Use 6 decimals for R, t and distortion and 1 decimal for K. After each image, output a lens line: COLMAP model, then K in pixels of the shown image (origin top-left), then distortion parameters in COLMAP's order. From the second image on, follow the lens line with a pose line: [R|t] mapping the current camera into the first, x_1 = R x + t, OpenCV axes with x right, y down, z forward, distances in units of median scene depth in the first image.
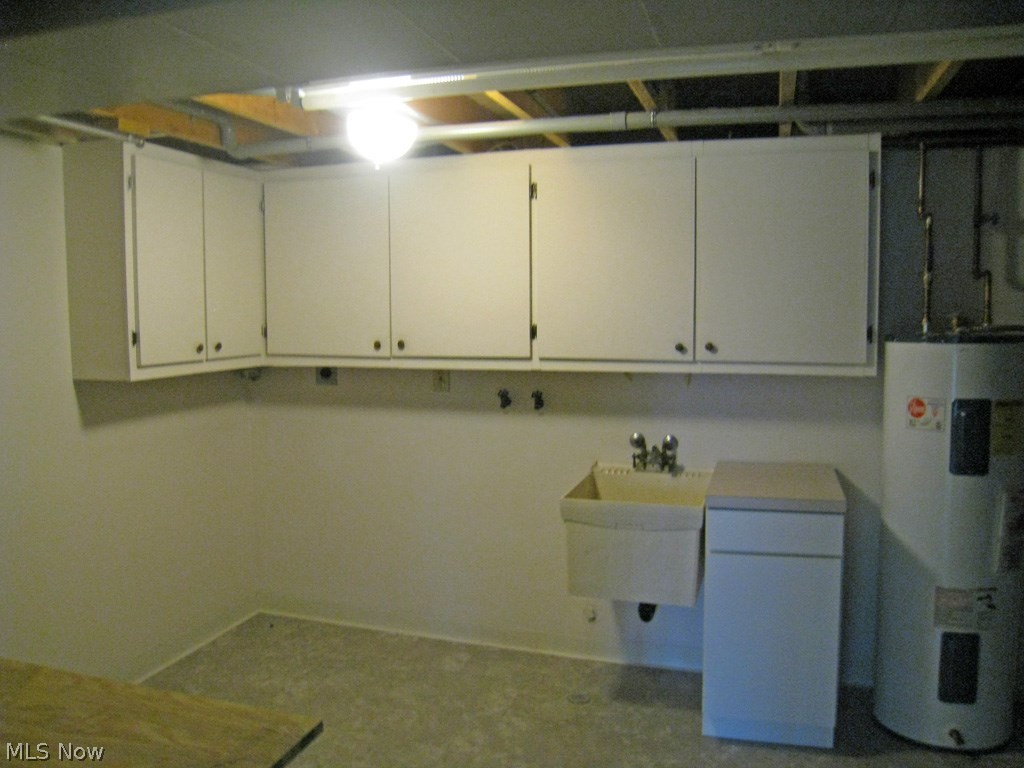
lens RADIAL K [[827.9, 0, 499.9], [0, 827.9, 389.0], [0, 0, 1]] dist [-0.169453, 0.103599]
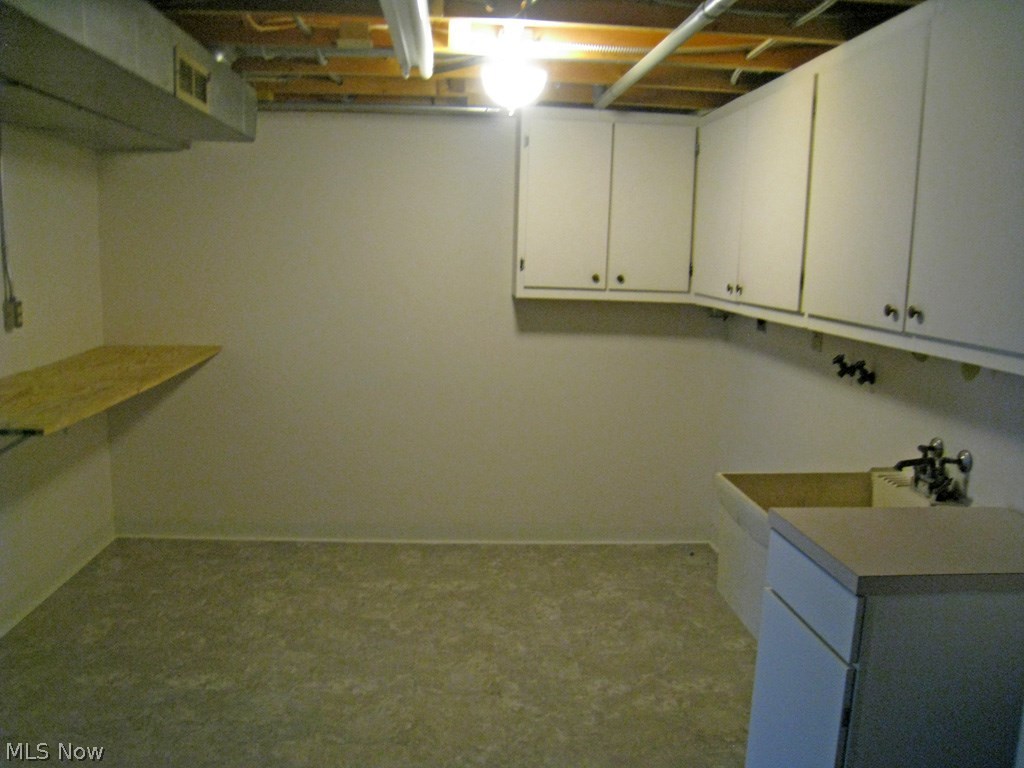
lens RADIAL K [[827.9, 0, 499.9], [0, 827.9, 389.0], [0, 0, 1]] dist [-0.169453, 0.103599]
pose [[0.356855, 0.163954, -0.919660, 0.693049], [-0.122829, 0.984166, 0.127793, -0.028044], [0.926049, 0.067358, 0.371343, 0.440438]]
